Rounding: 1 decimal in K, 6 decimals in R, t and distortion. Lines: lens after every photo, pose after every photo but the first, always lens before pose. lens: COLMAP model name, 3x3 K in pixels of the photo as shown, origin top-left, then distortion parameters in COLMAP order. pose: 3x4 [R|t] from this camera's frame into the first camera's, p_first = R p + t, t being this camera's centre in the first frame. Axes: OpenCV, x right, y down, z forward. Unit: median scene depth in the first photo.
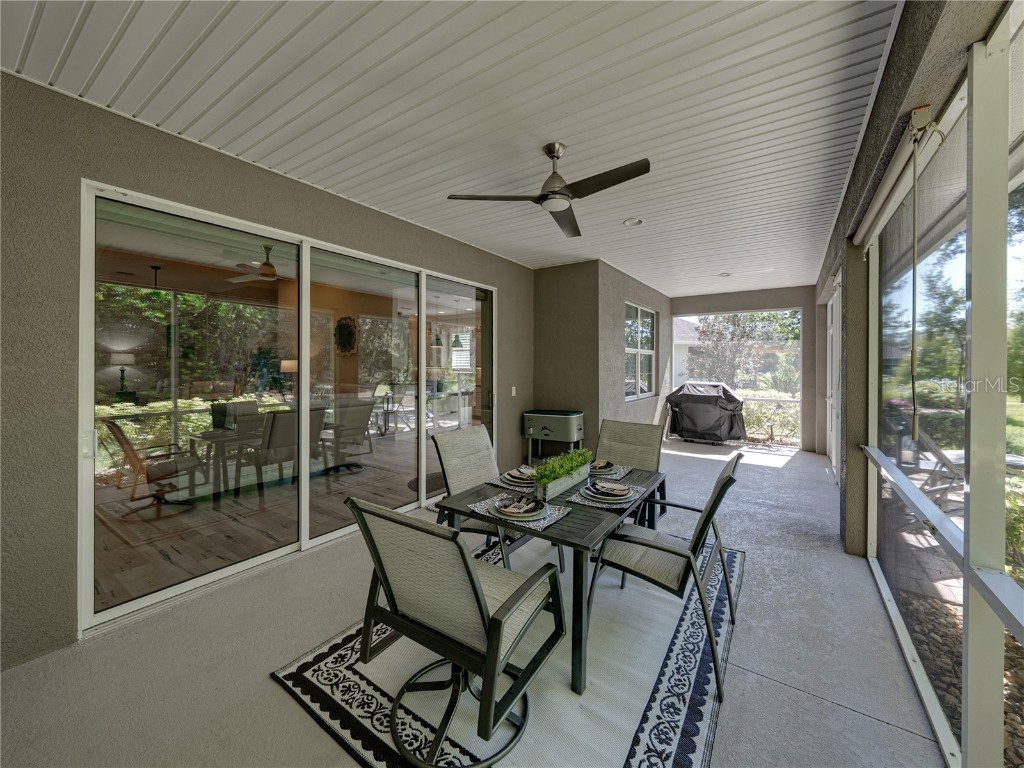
lens RADIAL K [[407.3, 0, 507.8], [0, 407.3, 357.6], [0, 0, 1]] dist [0.001308, 0.000098]
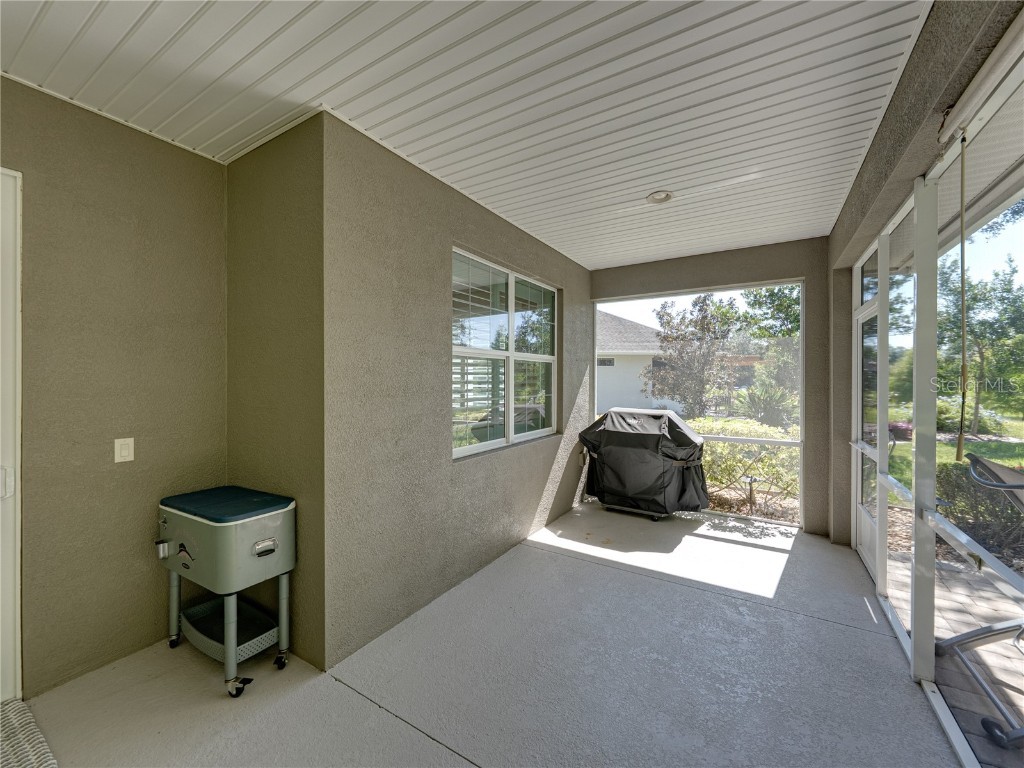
lens RADIAL K [[403.4, 0, 508.7], [0, 403.4, 377.3], [0, 0, 1]] dist [-0.003365, -0.000161]
pose [[0.999125, -0.004577, 0.041561, 0.270223], [0.004088, 0.999921, 0.011849, 0.006289], [-0.041612, -0.011669, 0.999066, 0.429503]]
